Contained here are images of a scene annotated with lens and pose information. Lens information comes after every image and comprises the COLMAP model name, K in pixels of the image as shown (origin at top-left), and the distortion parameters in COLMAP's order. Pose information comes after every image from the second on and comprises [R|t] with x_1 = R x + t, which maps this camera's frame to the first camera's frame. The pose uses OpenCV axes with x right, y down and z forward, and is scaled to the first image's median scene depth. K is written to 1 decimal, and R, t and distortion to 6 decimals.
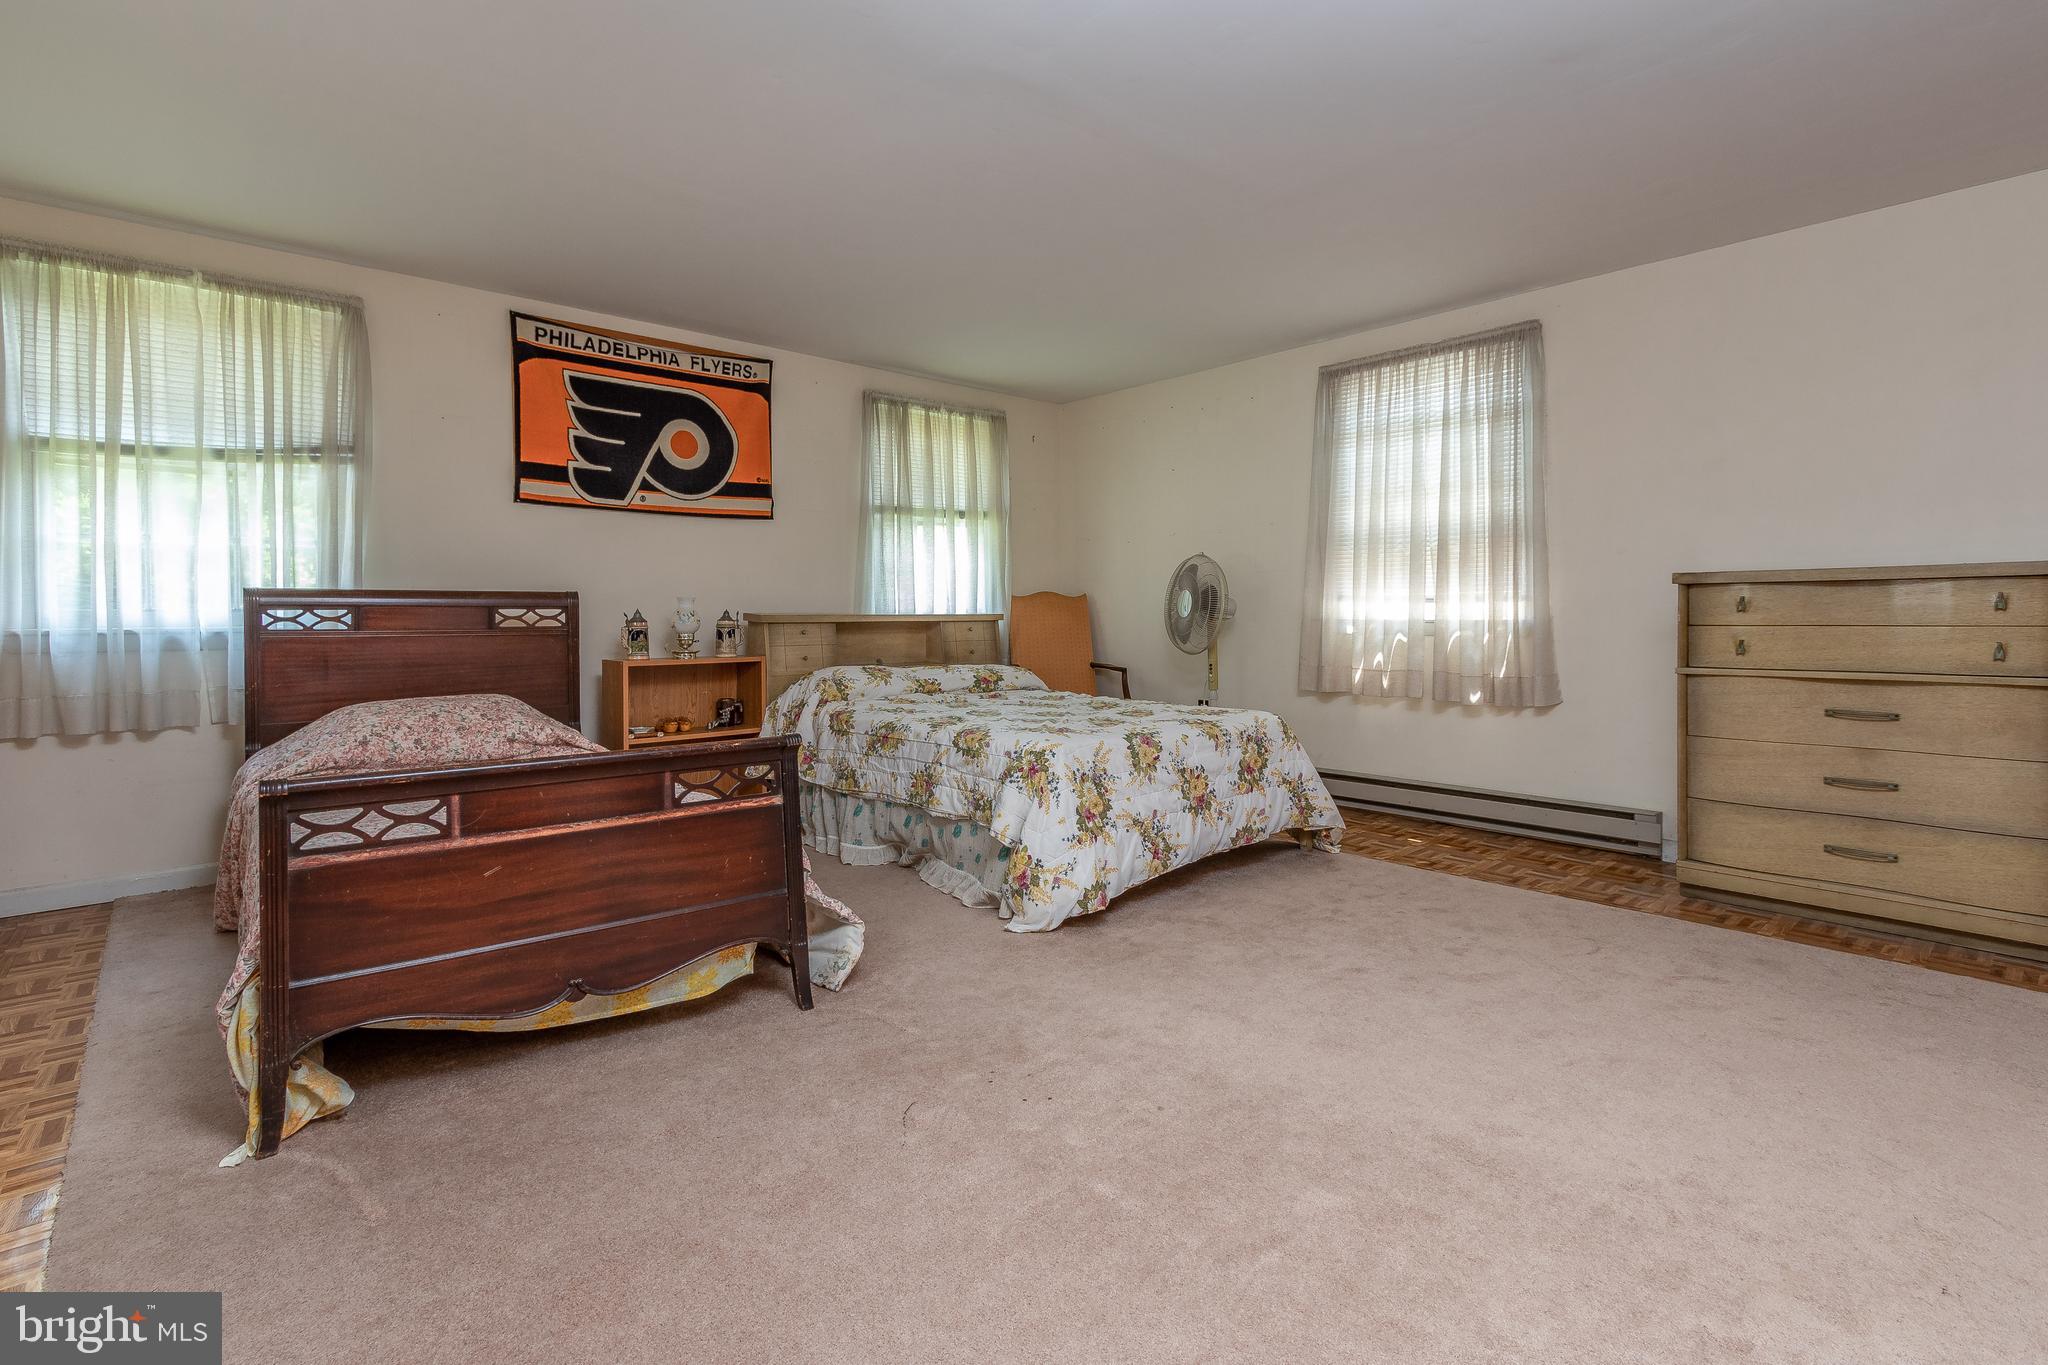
lens RADIAL K [[957.6, 0, 995.7], [0, 957.6, 613.7], [0, 0, 1]] dist [0.003770, -0.000017]
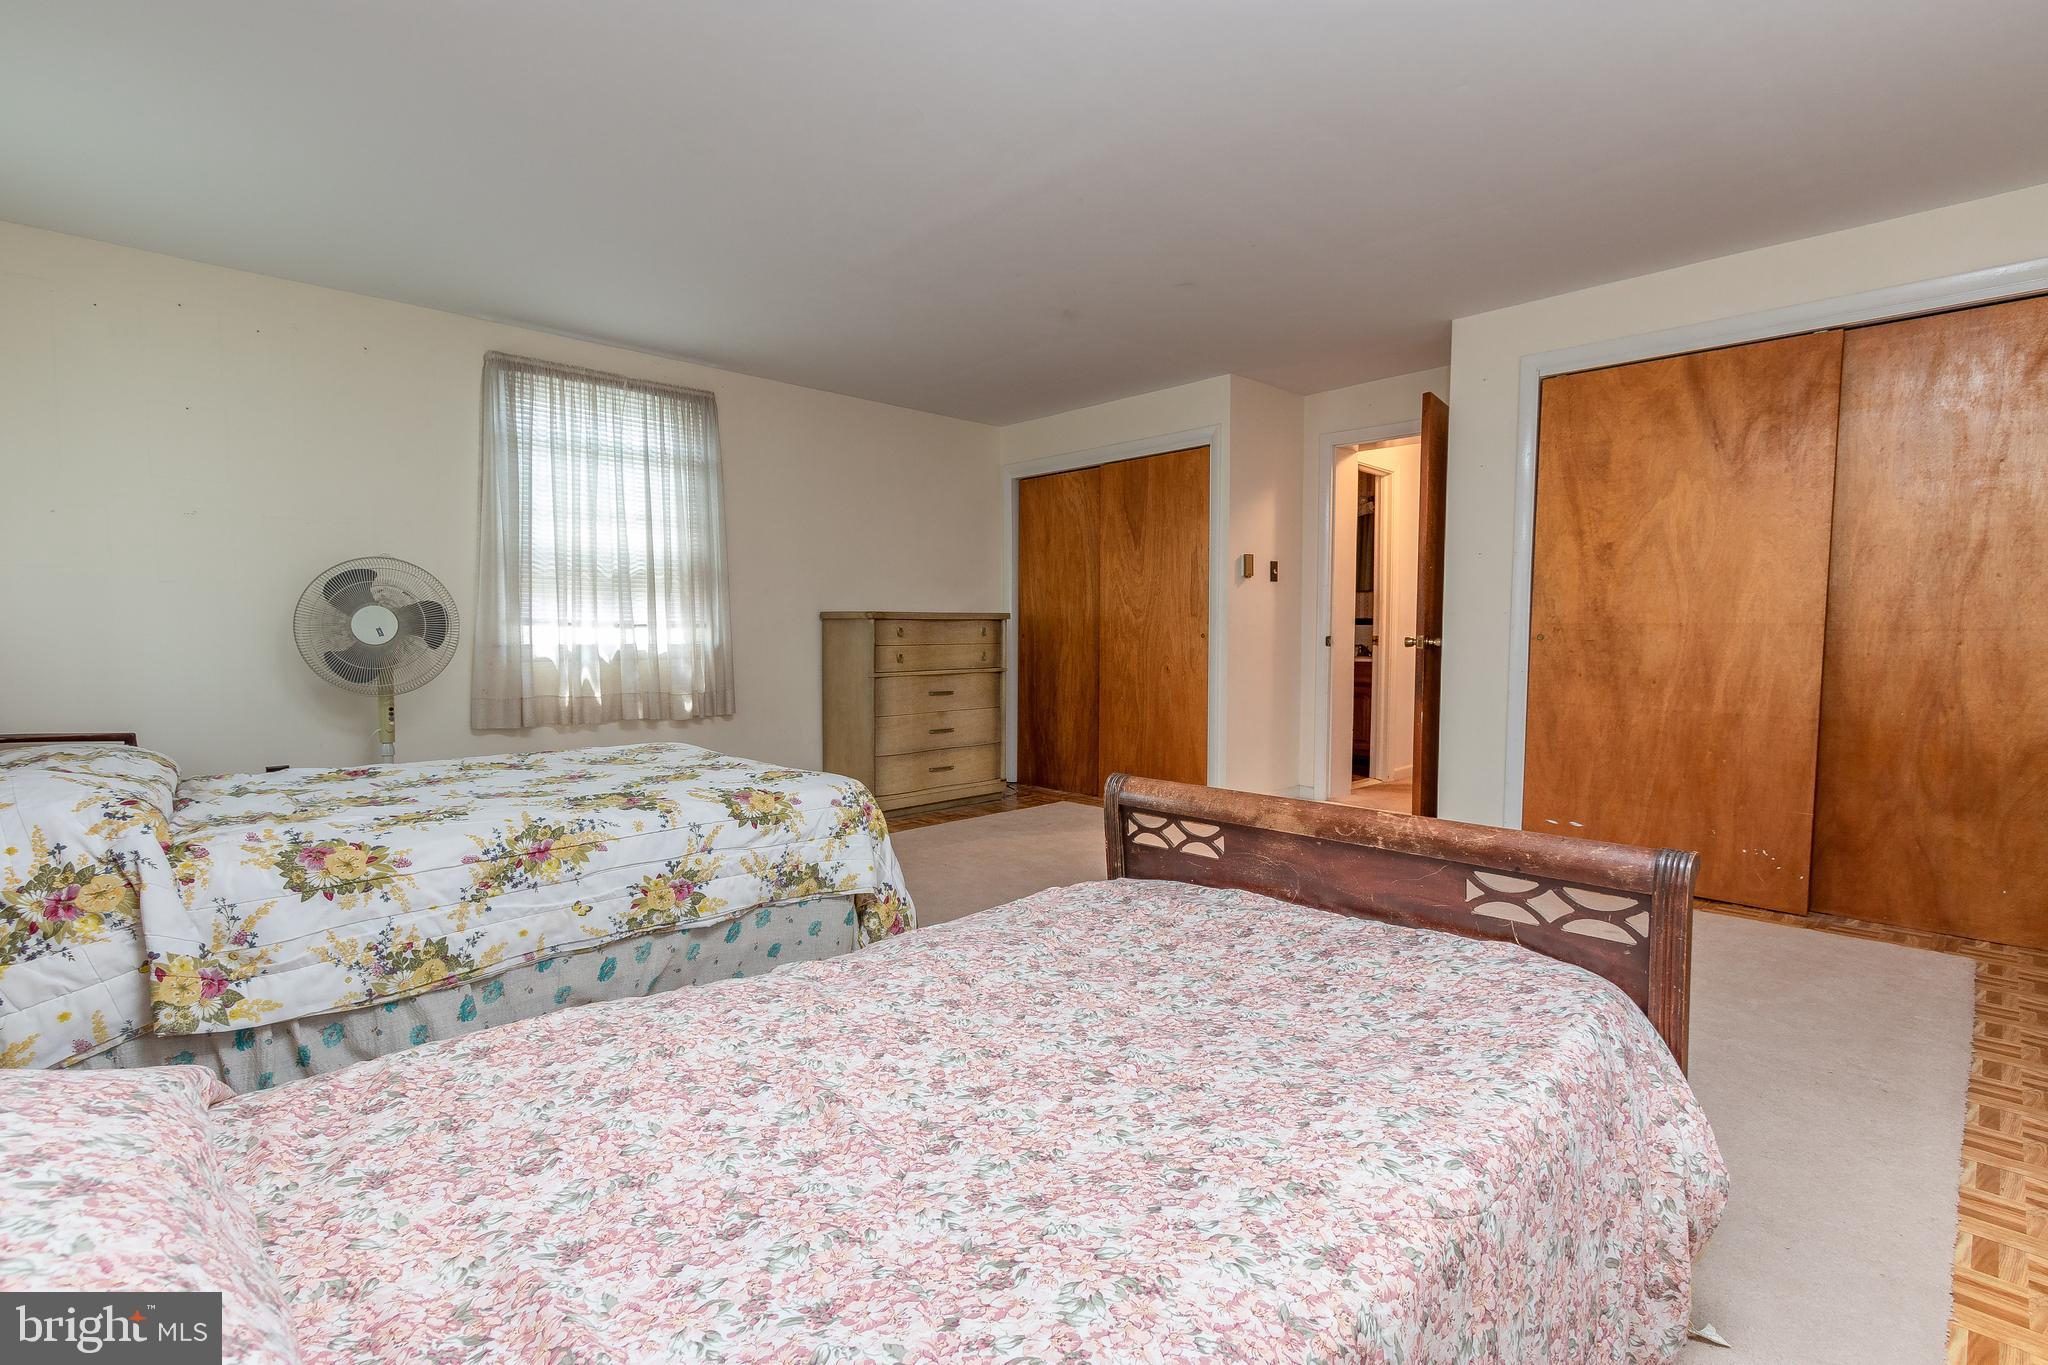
lens RADIAL K [[919.1, 0, 1020.9], [0, 919.1, 703.6], [0, 0, 1]] dist [0.000847, -0.000131]
pose [[-0.045018, -0.068897, 0.996608, -0.614846], [0.008077, 0.997561, 0.069327, 0.003589], [-0.998954, 0.011170, -0.044352, 0.670625]]
